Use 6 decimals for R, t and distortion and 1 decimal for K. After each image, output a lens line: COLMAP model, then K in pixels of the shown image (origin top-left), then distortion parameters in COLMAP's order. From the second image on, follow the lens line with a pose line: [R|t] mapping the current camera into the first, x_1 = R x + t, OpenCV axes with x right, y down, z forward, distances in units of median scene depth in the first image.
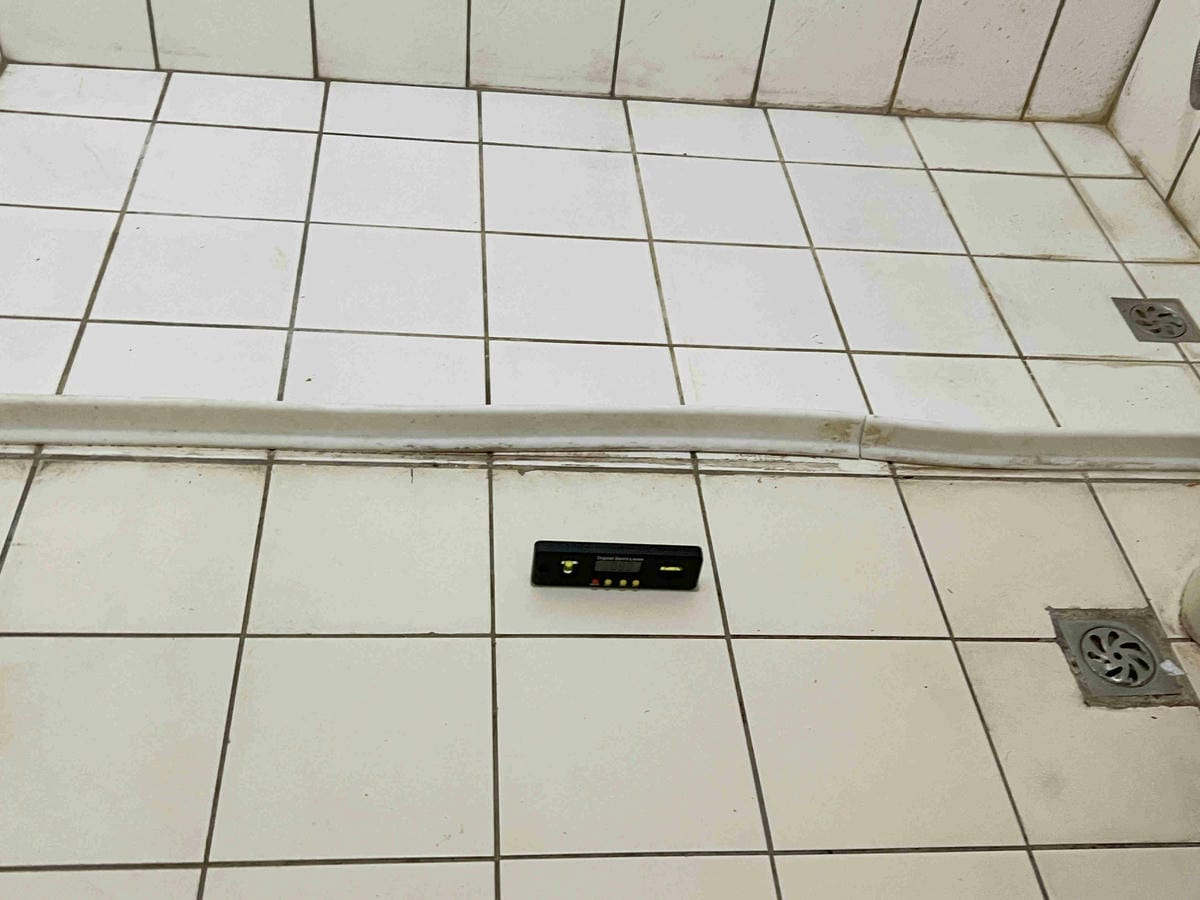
lens RADIAL K [[1254.5, 0, 600.0], [0, 1254.5, 450.0], [0, 0, 1]] dist [-0.019983, -0.013530]
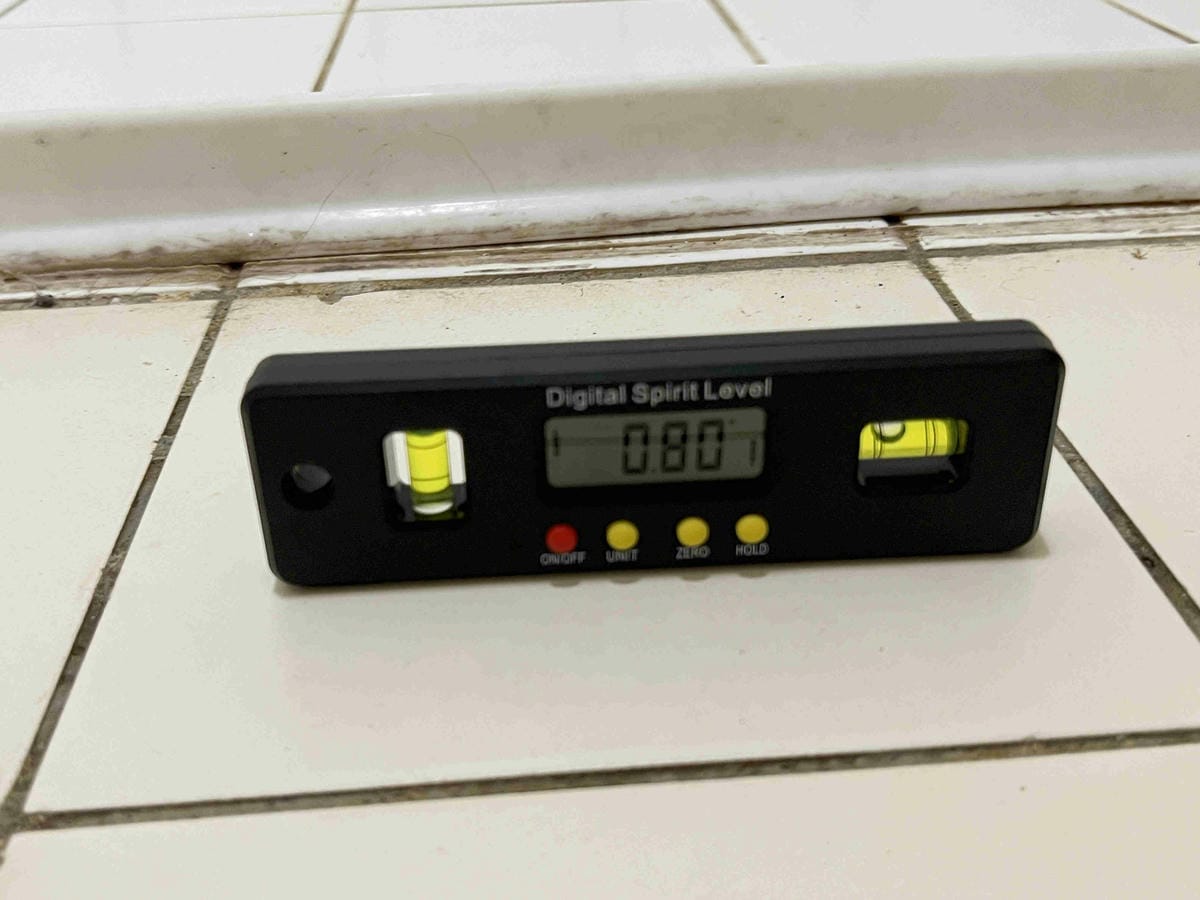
lens RADIAL K [[1254.5, 0, 600.0], [0, 1254.5, 450.0], [0, 0, 1]] dist [-0.019983, -0.013530]
pose [[0.990525, -0.114942, -0.075163, 0.019085], [0.092040, 0.961786, -0.257869, 0.135516], [0.101931, 0.248508, 0.963252, 0.732542]]
